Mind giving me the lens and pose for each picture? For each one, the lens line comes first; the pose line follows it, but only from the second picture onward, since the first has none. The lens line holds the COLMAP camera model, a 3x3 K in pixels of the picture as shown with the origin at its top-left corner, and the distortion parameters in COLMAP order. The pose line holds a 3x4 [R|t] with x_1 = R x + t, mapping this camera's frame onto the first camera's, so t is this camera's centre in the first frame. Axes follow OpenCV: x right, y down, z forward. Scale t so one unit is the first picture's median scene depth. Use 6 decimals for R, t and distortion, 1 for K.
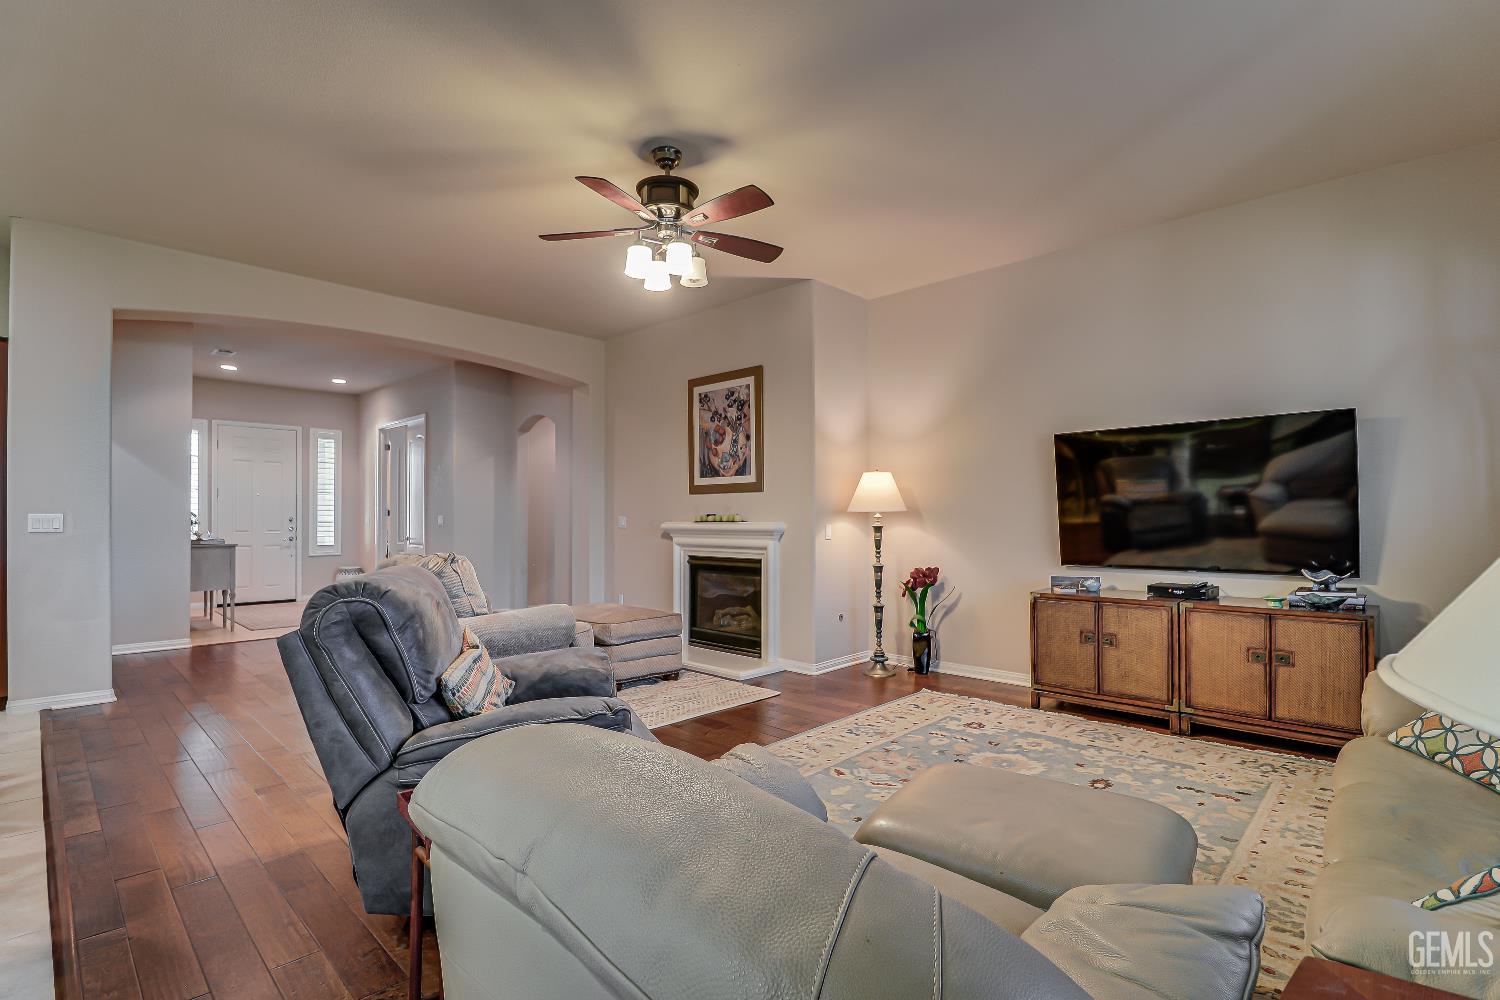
lens RADIAL K [[699.9, 0, 742.8], [0, 699.9, 510.3], [0, 0, 1]] dist [-0.006075, -0.002564]
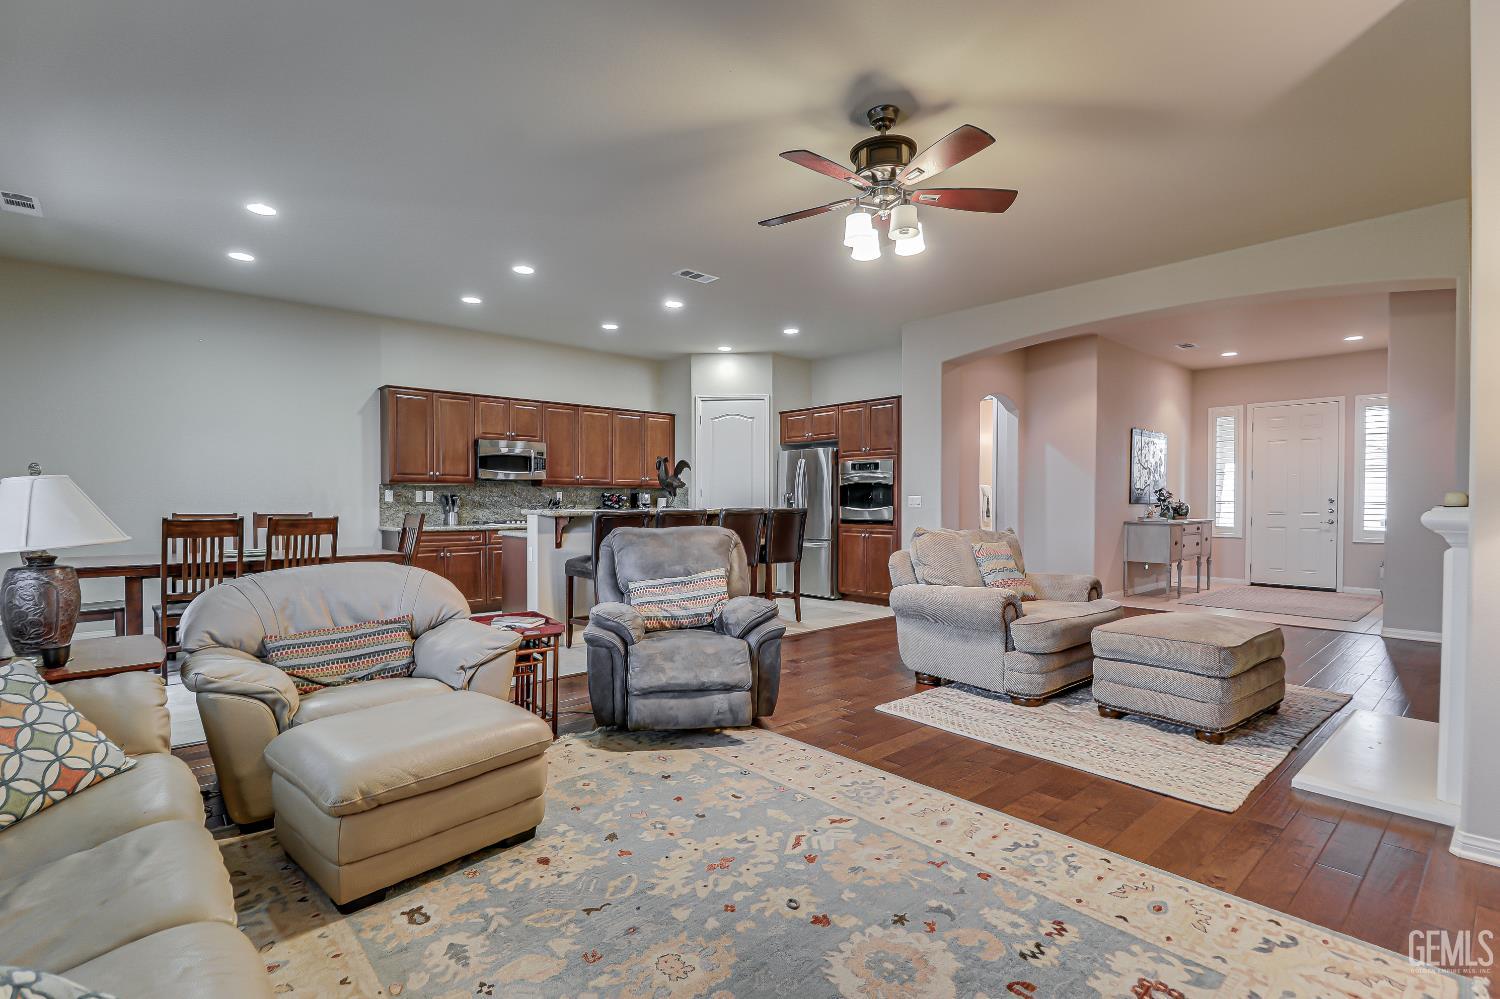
lens RADIAL K [[699.9, 0, 756.6], [0, 699.9, 506.8], [0, 0, 1]] dist [-0.006075, -0.002564]
pose [[-0.078572, 0.012190, -0.996834, 0.549087], [0.008258, 0.999899, 0.011576, 0.007924], [0.996874, -0.007322, -0.078665, 0.577842]]
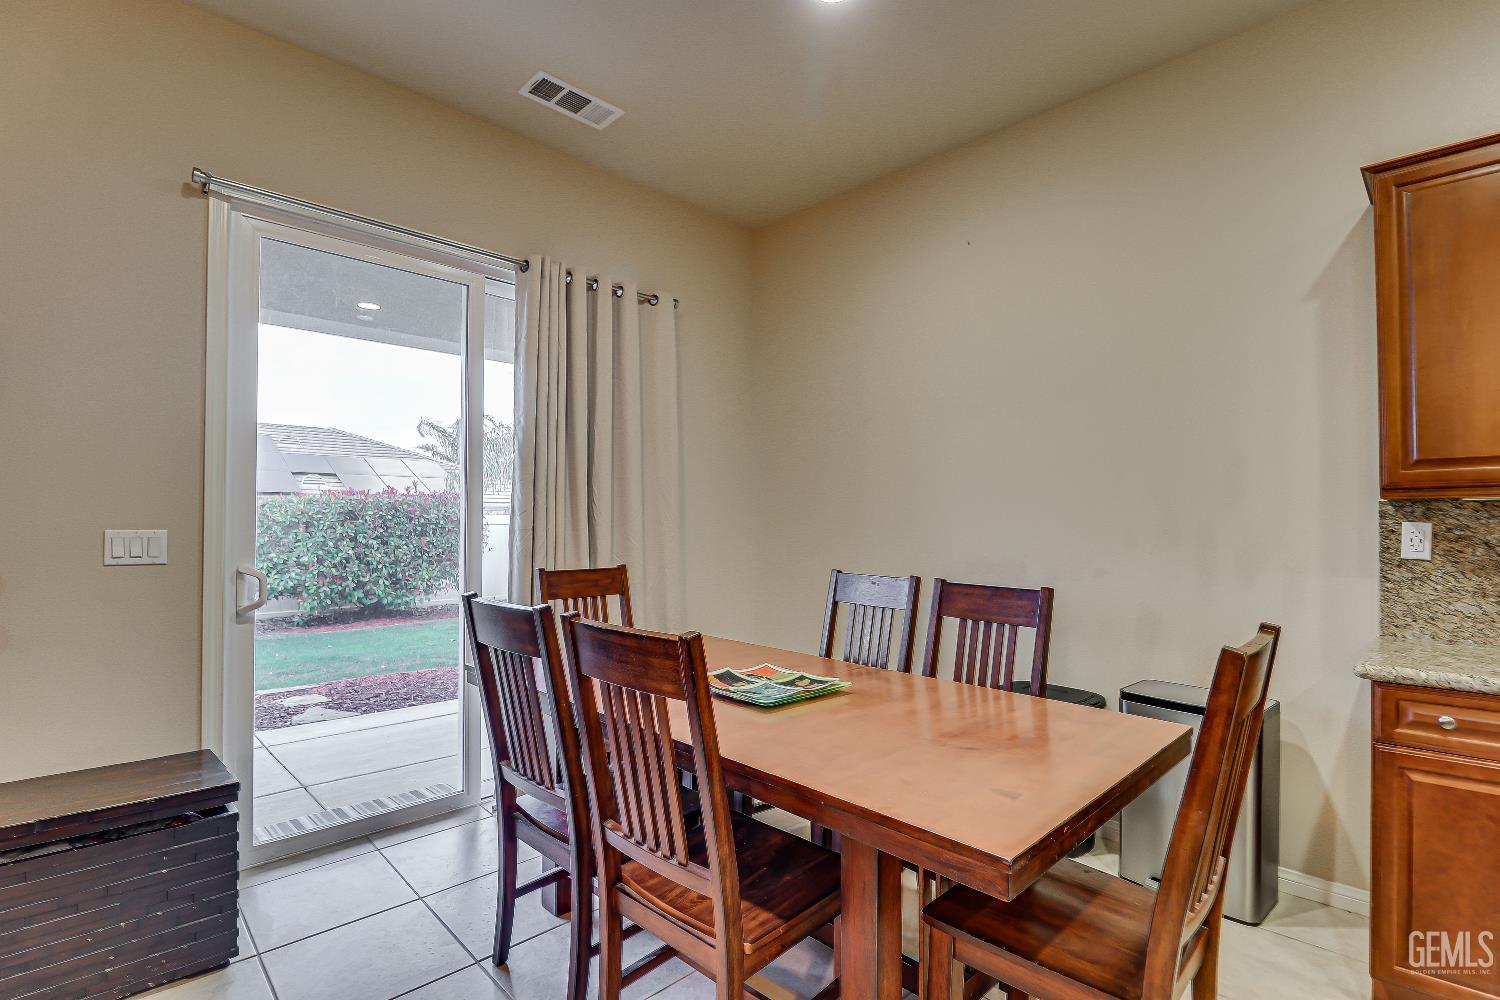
lens RADIAL K [[699.9, 0, 756.8], [0, 699.9, 528.4], [0, 0, 1]] dist [-0.006075, -0.002564]
pose [[-0.999949, -0.002516, 0.009763, -0.317589], [-0.002574, 0.999979, -0.006006, -0.006192], [-0.009748, -0.006031, -0.999934, 0.195220]]
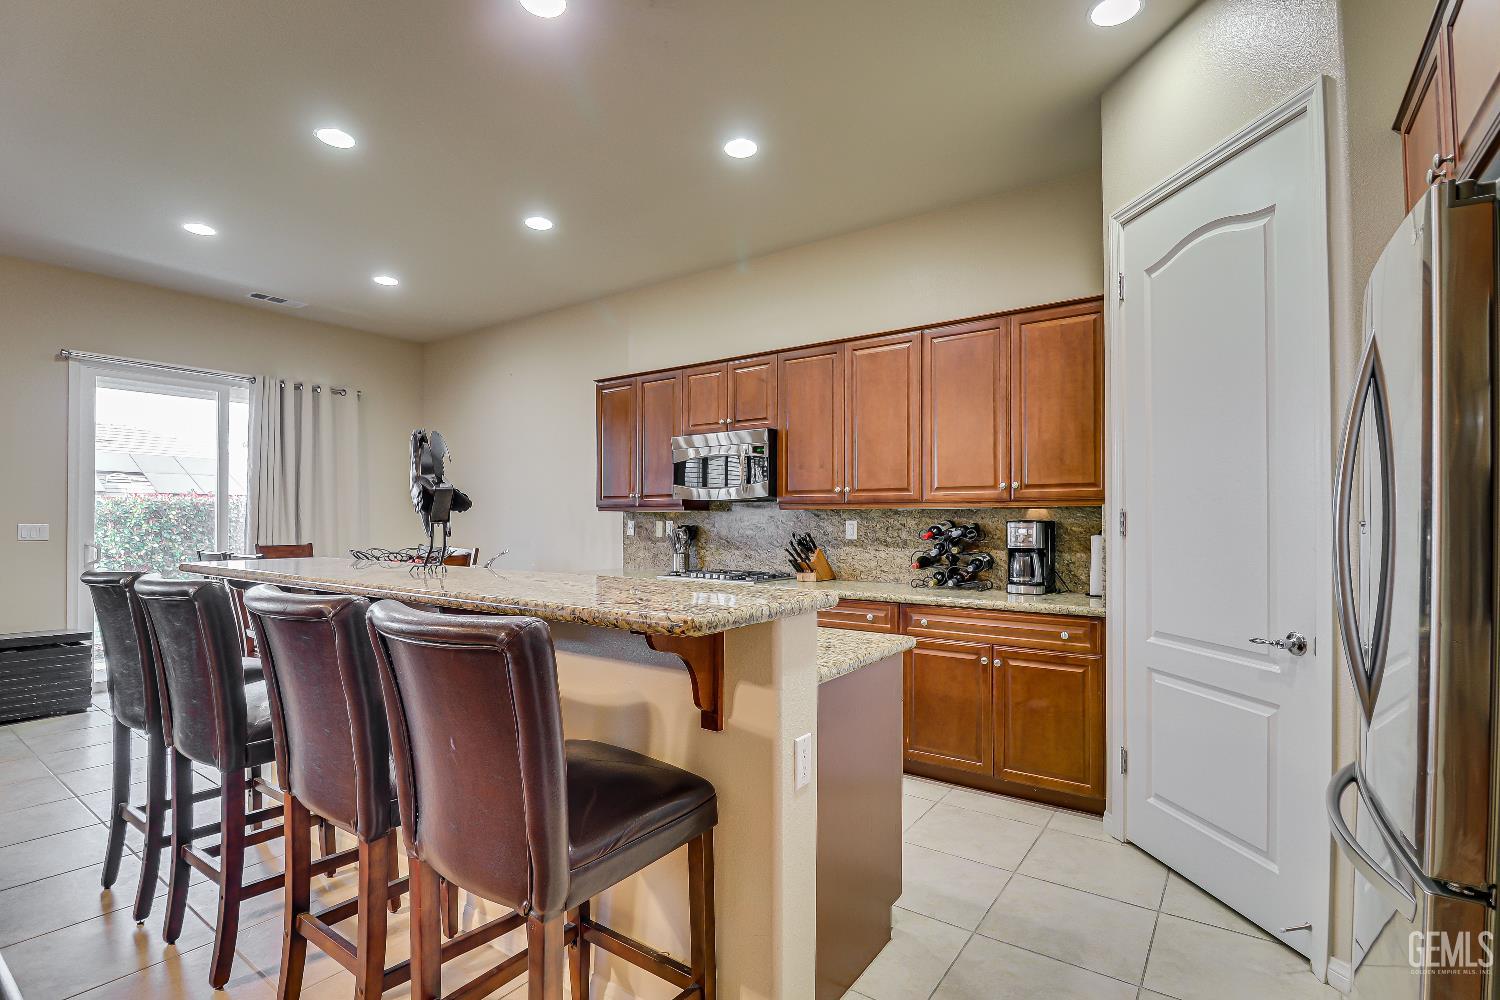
lens RADIAL K [[699.9, 0, 727.0], [0, 699.9, 525.4], [0, 0, 1]] dist [-0.006075, -0.002564]
pose [[-0.989526, -0.000948, -0.144348, -0.681372], [0.000055, 0.999976, -0.006948, 0.000911], [0.144351, -0.006884, -0.989503, 0.774407]]
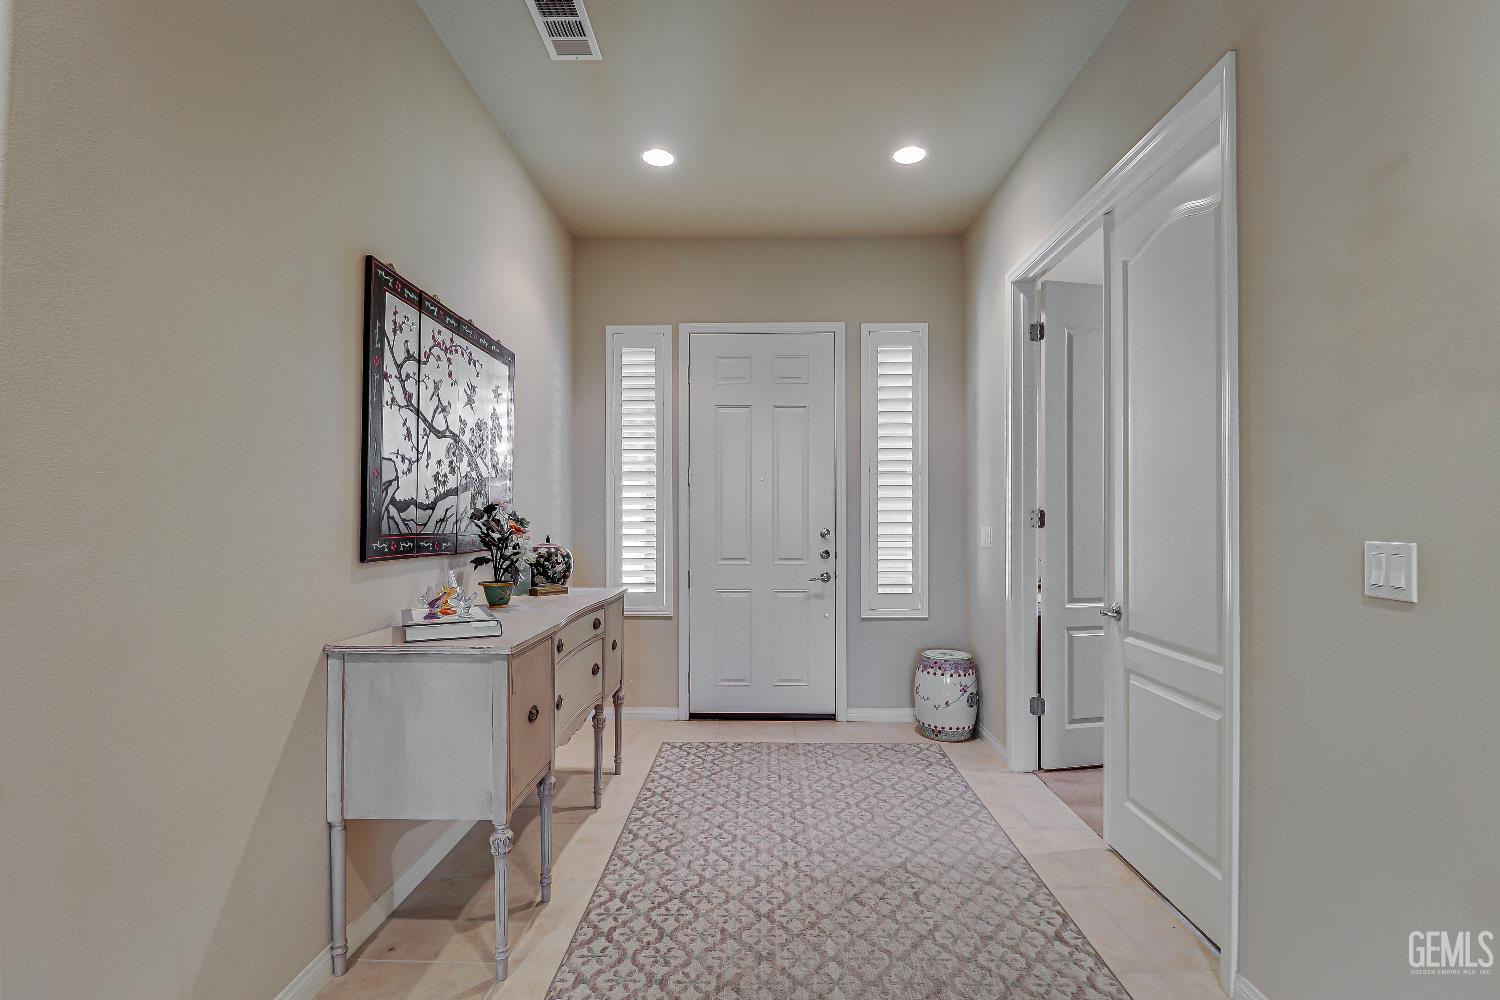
lens RADIAL K [[699.9, 0, 747.7], [0, 699.9, 514.9], [0, 0, 1]] dist [-0.006075, -0.002564]
pose [[0.675776, -0.003306, -0.737099, -0.623279], [0.006490, 0.999978, 0.001465, 0.000685], [0.737078, -0.005774, 0.675783, 1.169951]]
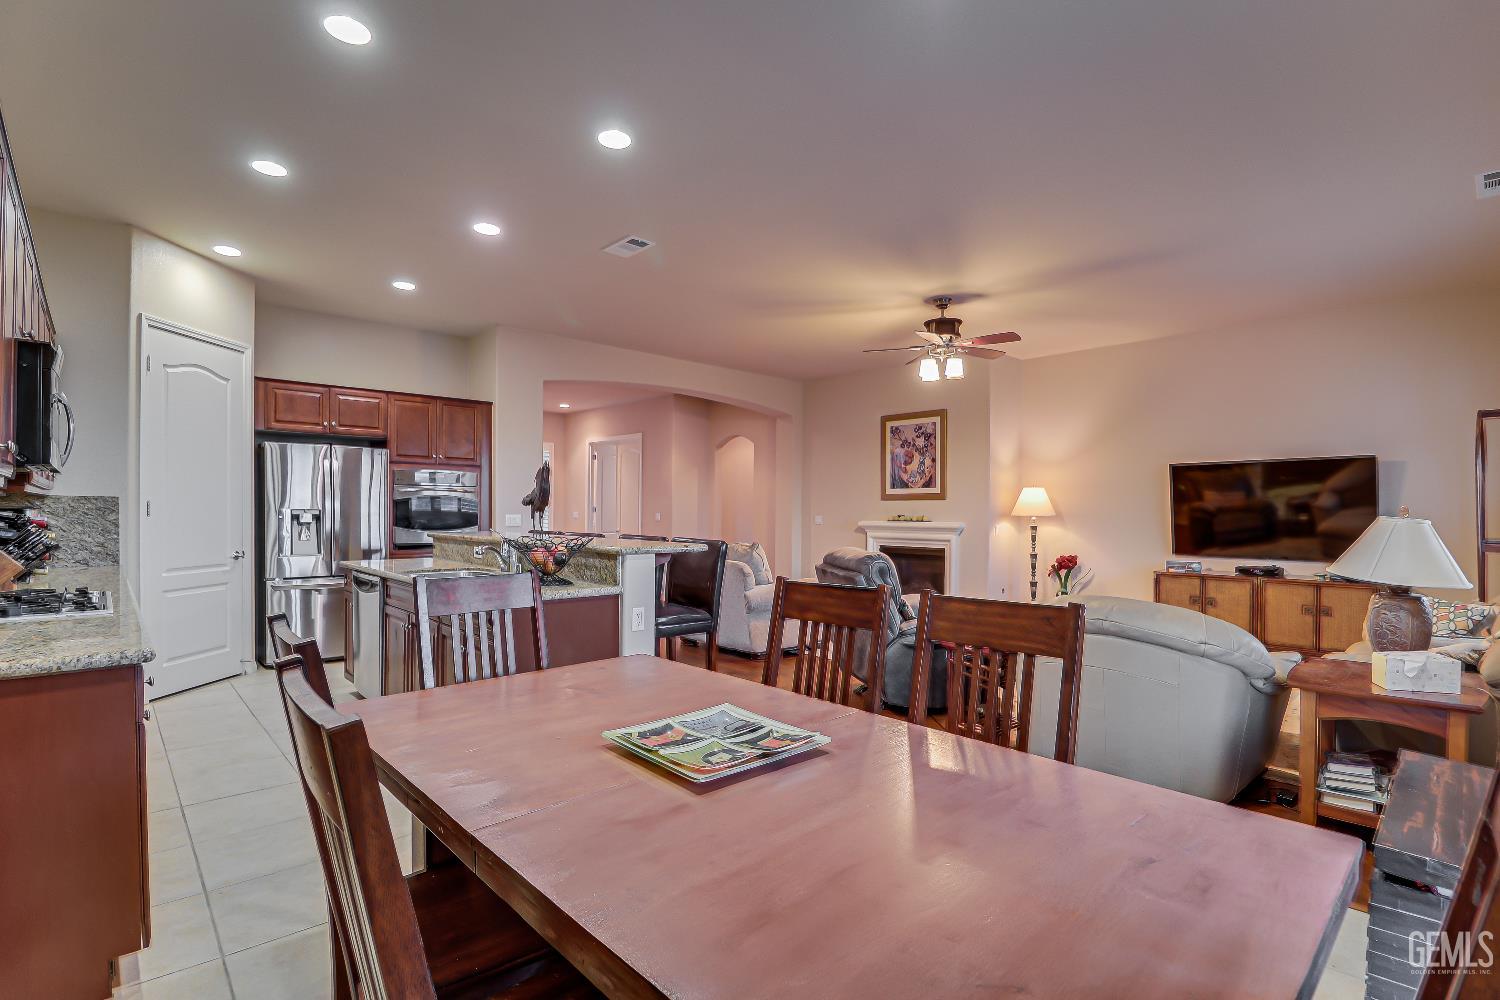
lens RADIAL K [[699.9, 0, 747.6], [0, 699.9, 512.3], [0, 0, 1]] dist [-0.006075, -0.002564]
pose [[0.998138, 0.009405, -0.060275, -0.293401], [-0.008660, 0.999883, 0.012605, -0.016867], [0.060386, -0.012060, 0.998102, -0.433440]]
